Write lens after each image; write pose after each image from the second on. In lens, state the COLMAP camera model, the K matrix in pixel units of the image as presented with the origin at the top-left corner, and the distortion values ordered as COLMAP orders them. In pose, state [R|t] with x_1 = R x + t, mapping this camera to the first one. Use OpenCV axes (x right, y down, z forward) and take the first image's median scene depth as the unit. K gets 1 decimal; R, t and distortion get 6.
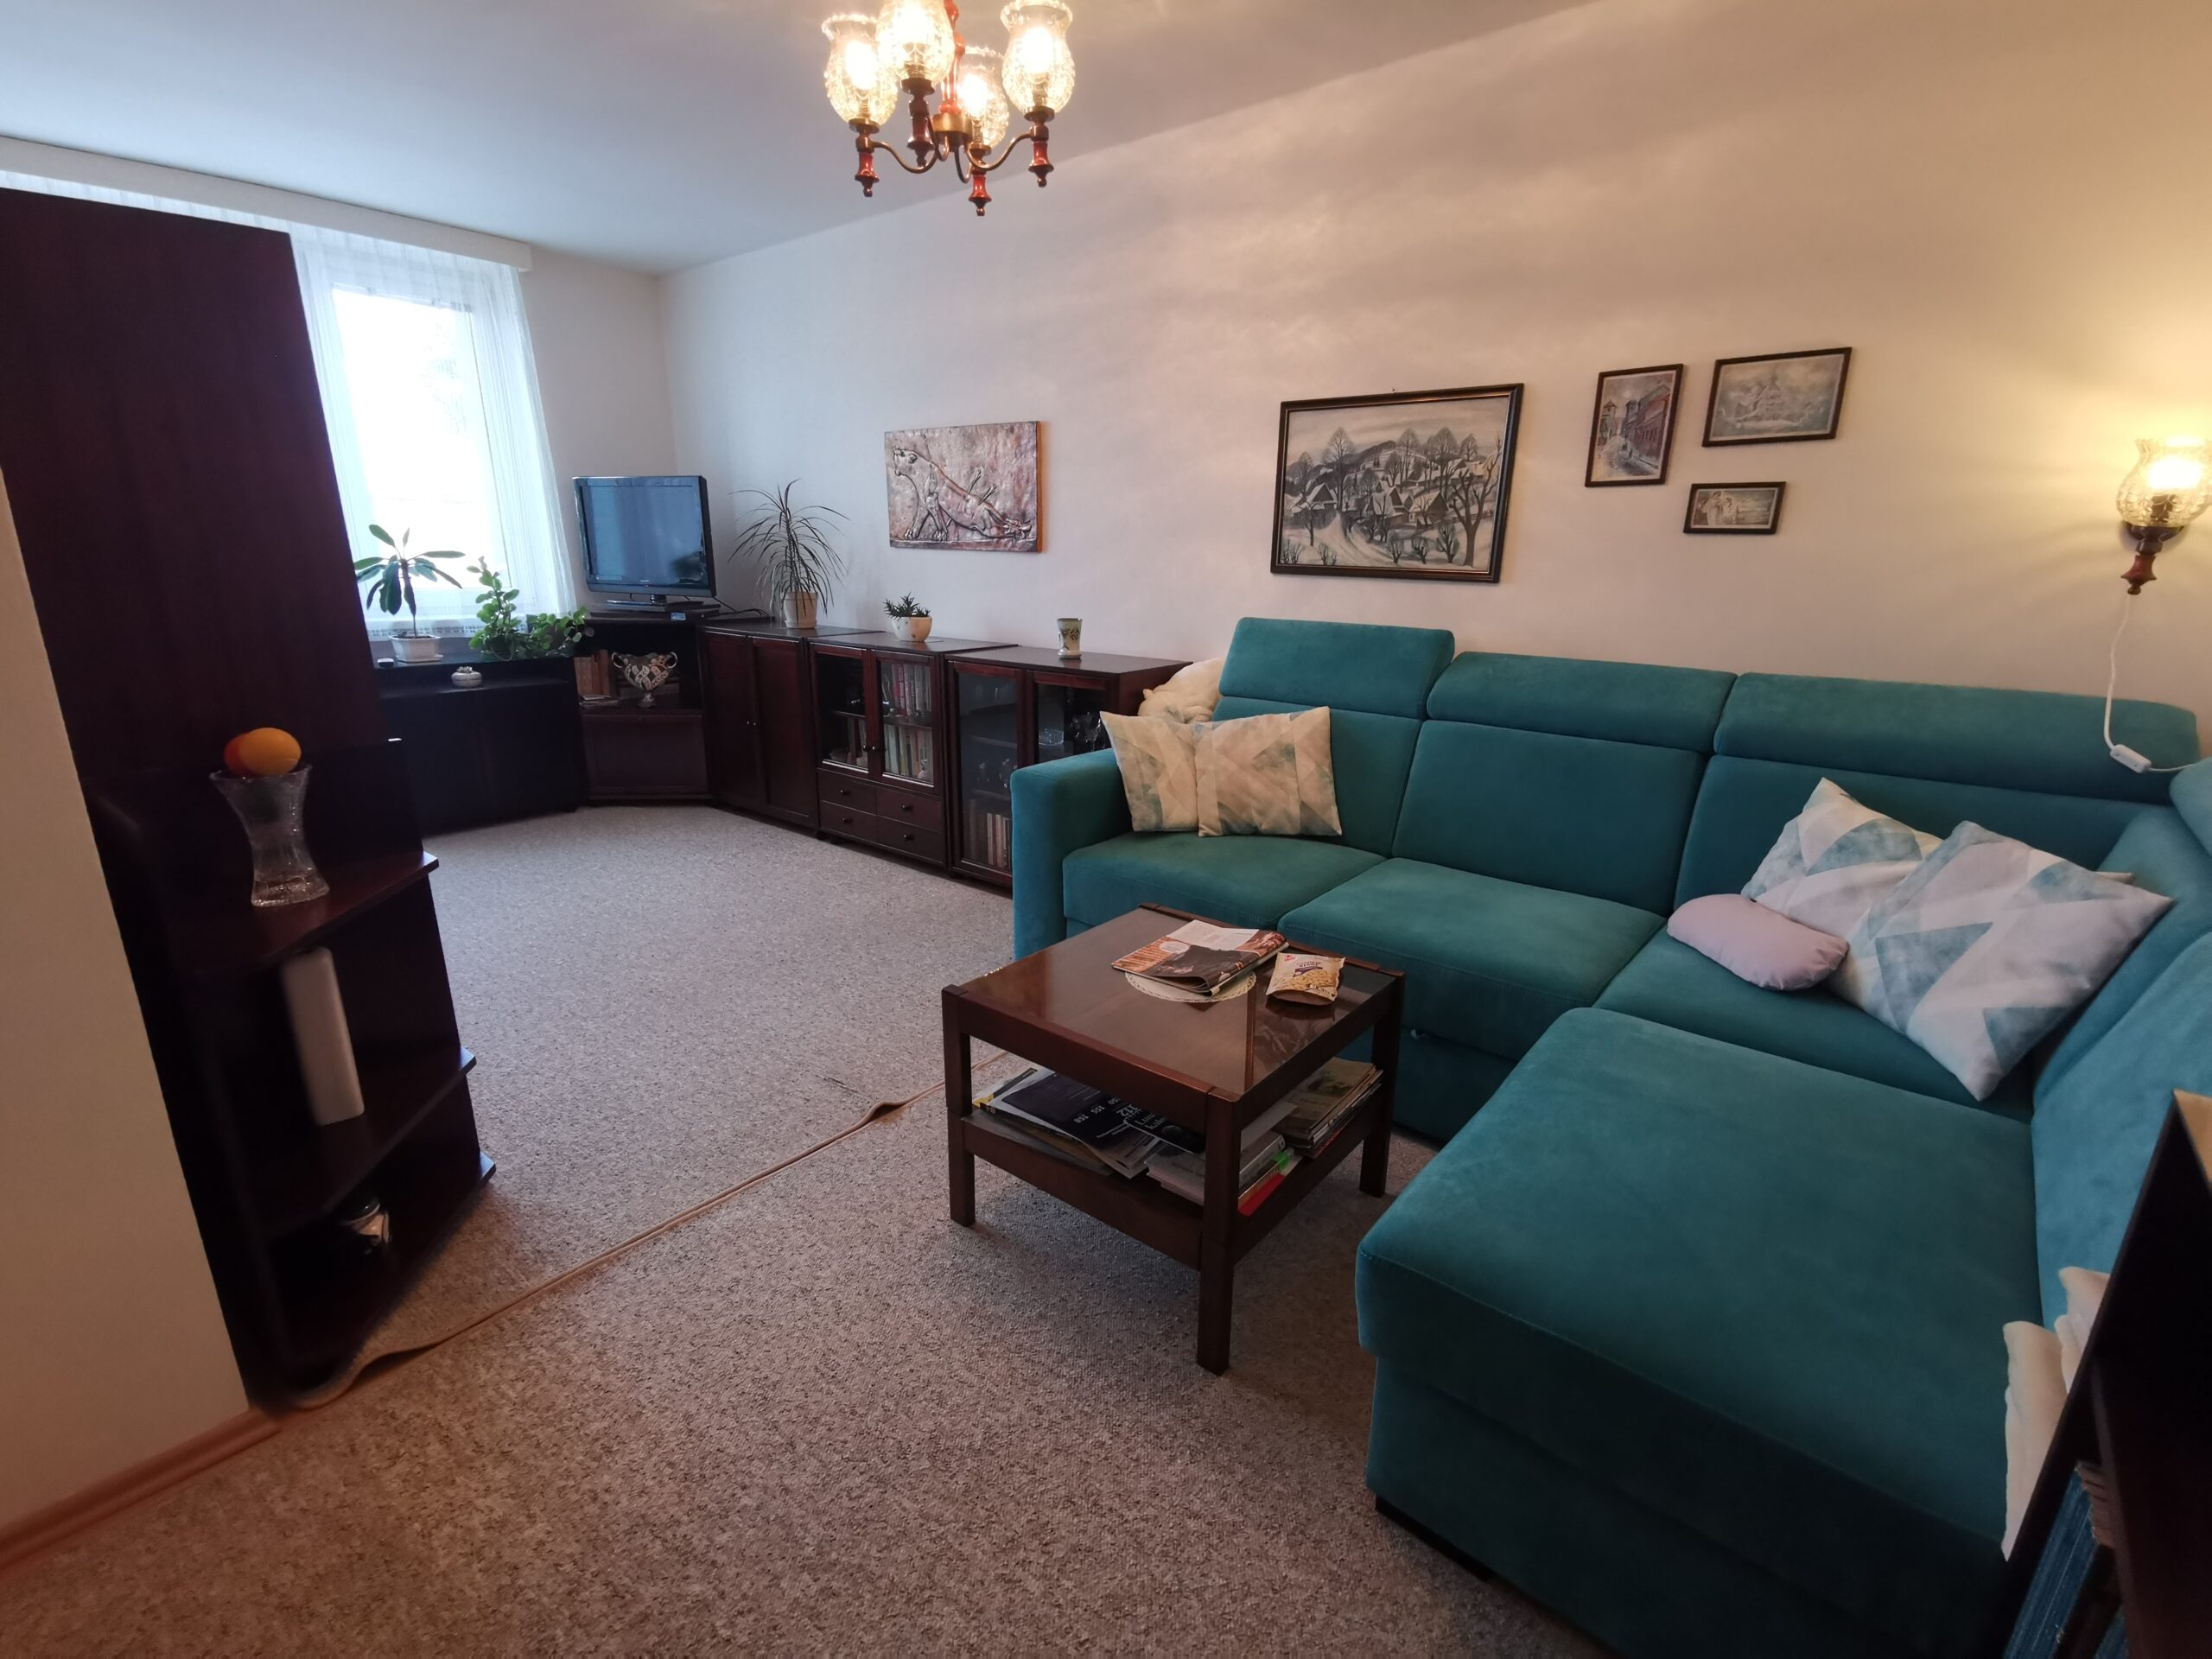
lens RADIAL K [[1018.4, 0, 1098.1], [0, 1018.4, 834.8], [0, 0, 1]] dist [0.002904, 0.001325]
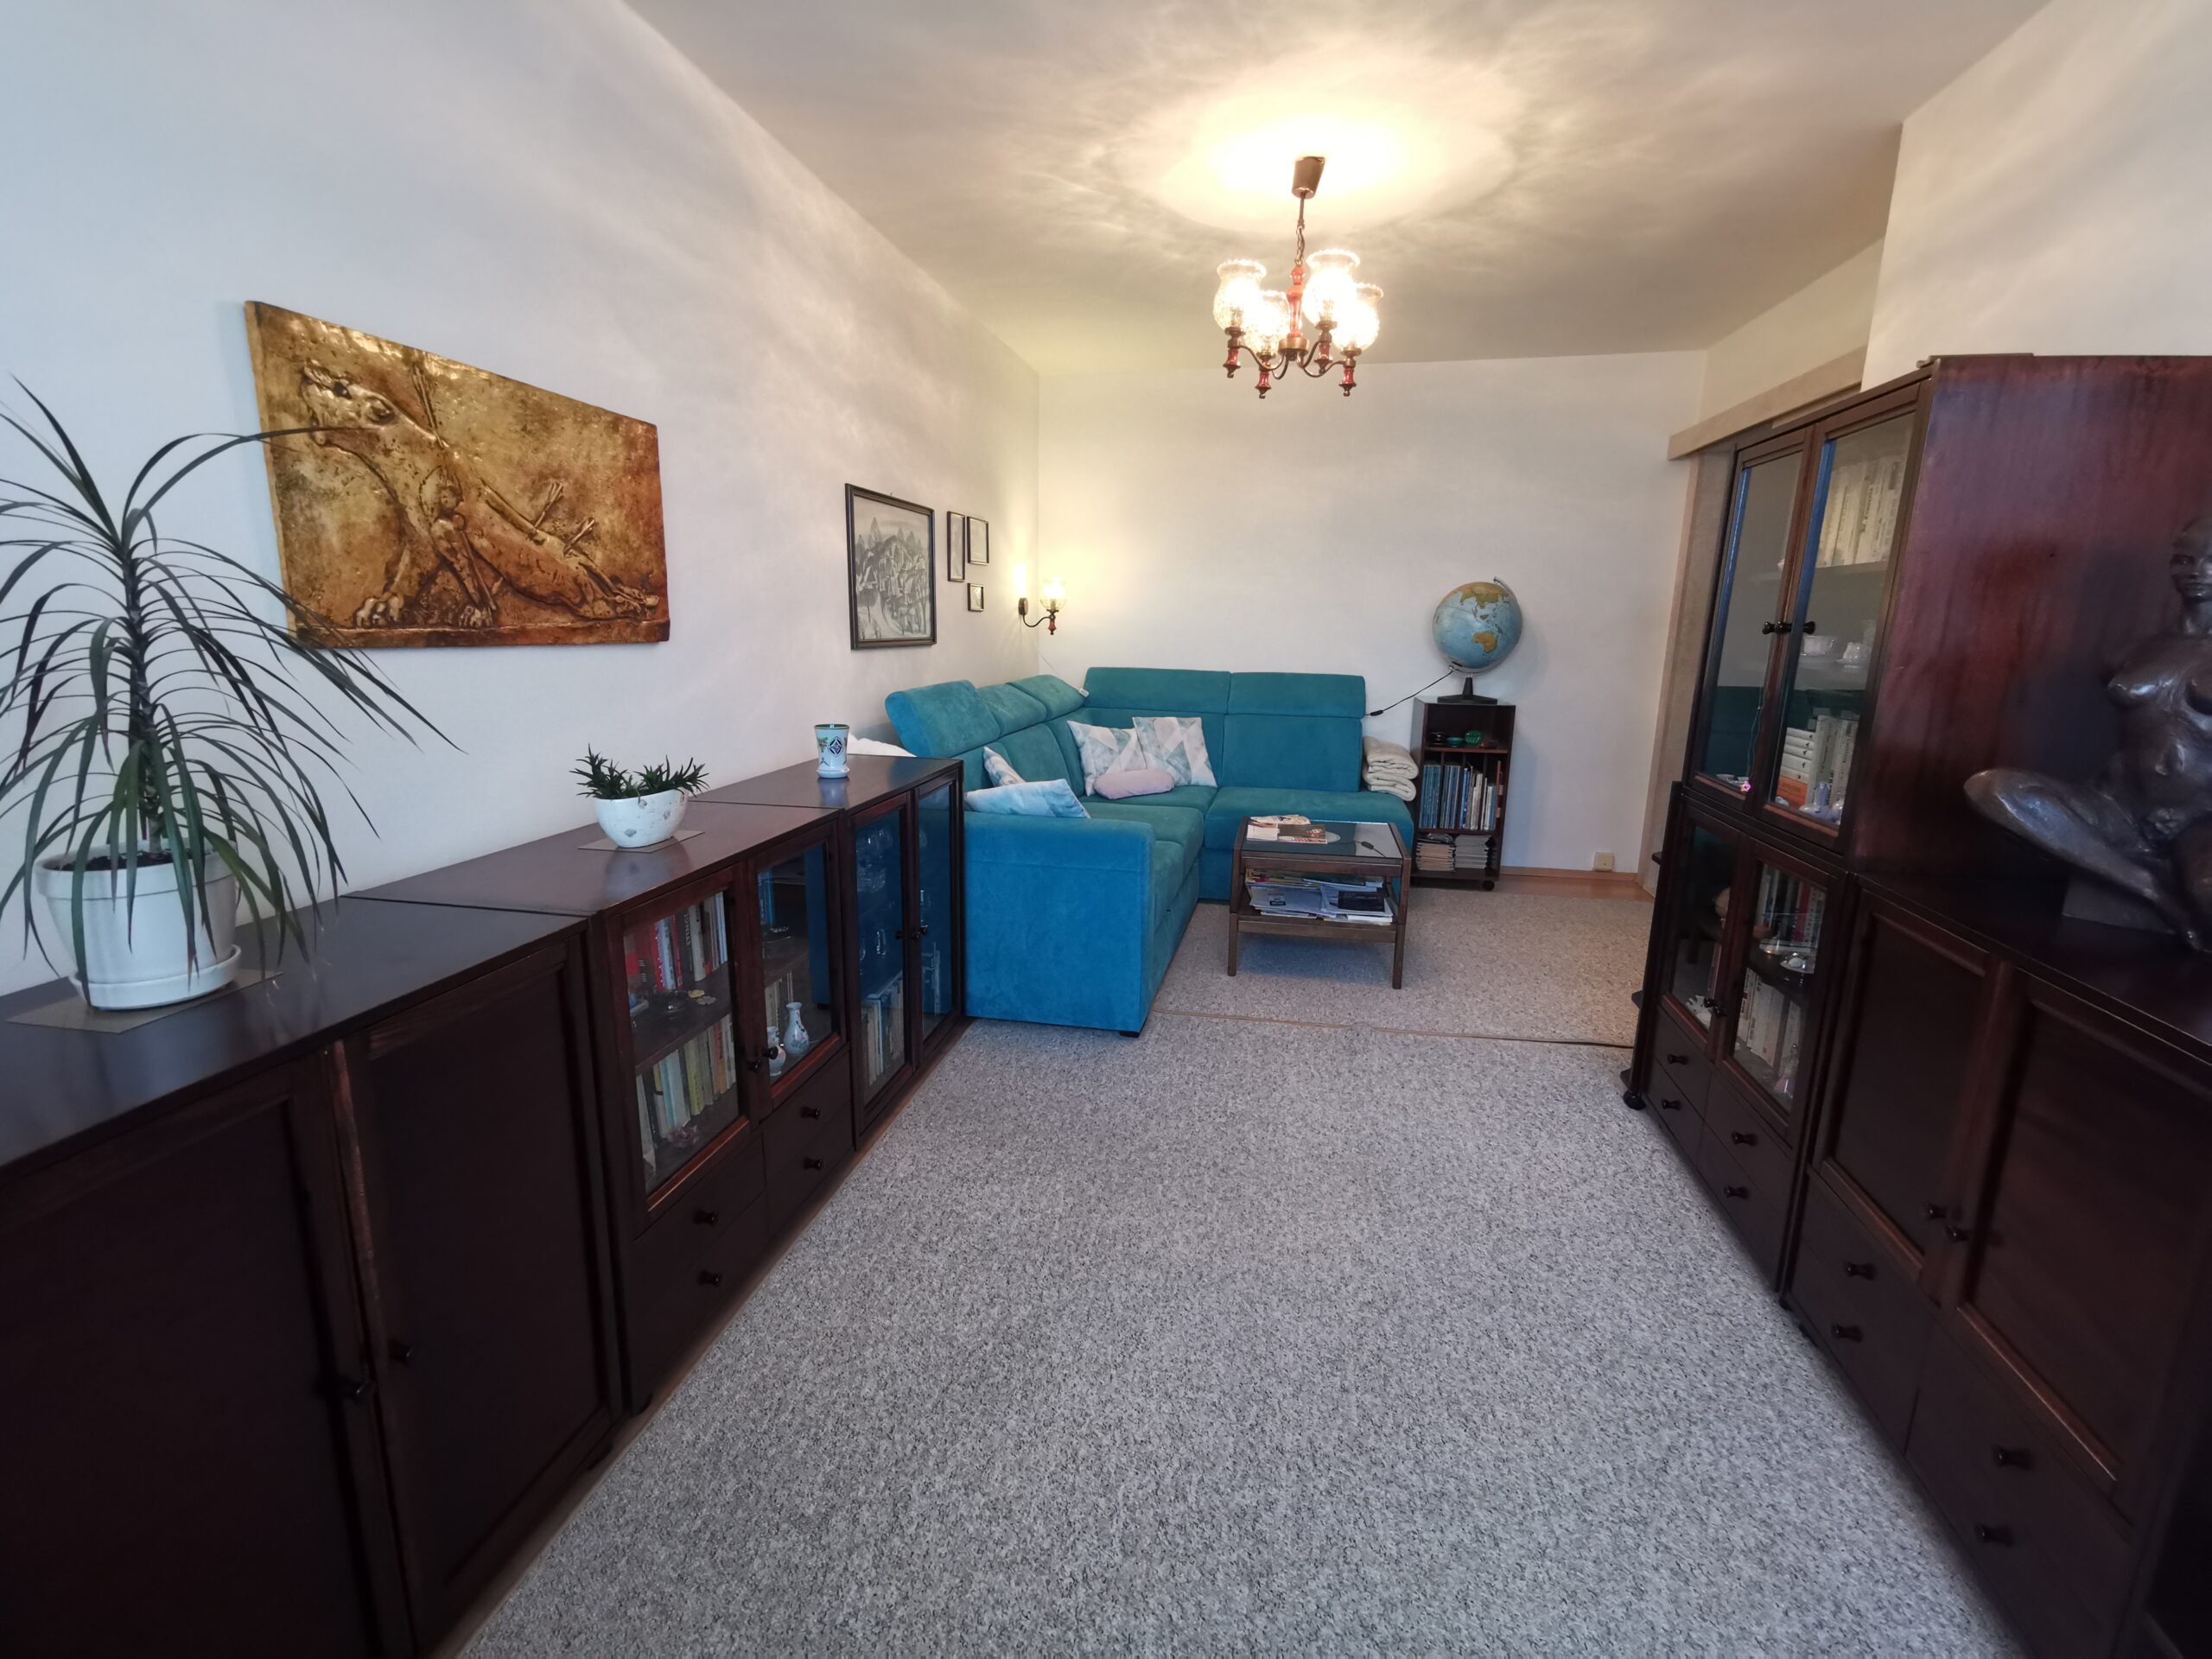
lens RADIAL K [[1018.4, 0, 1101.0], [0, 1018.4, 835.1], [0, 0, 1]] dist [0.002904, 0.001325]
pose [[-0.475240, -0.210066, 0.854412, -0.702559], [0.218238, 0.912592, 0.345758, -0.319570], [-0.852361, 0.350783, -0.387856, 1.037676]]
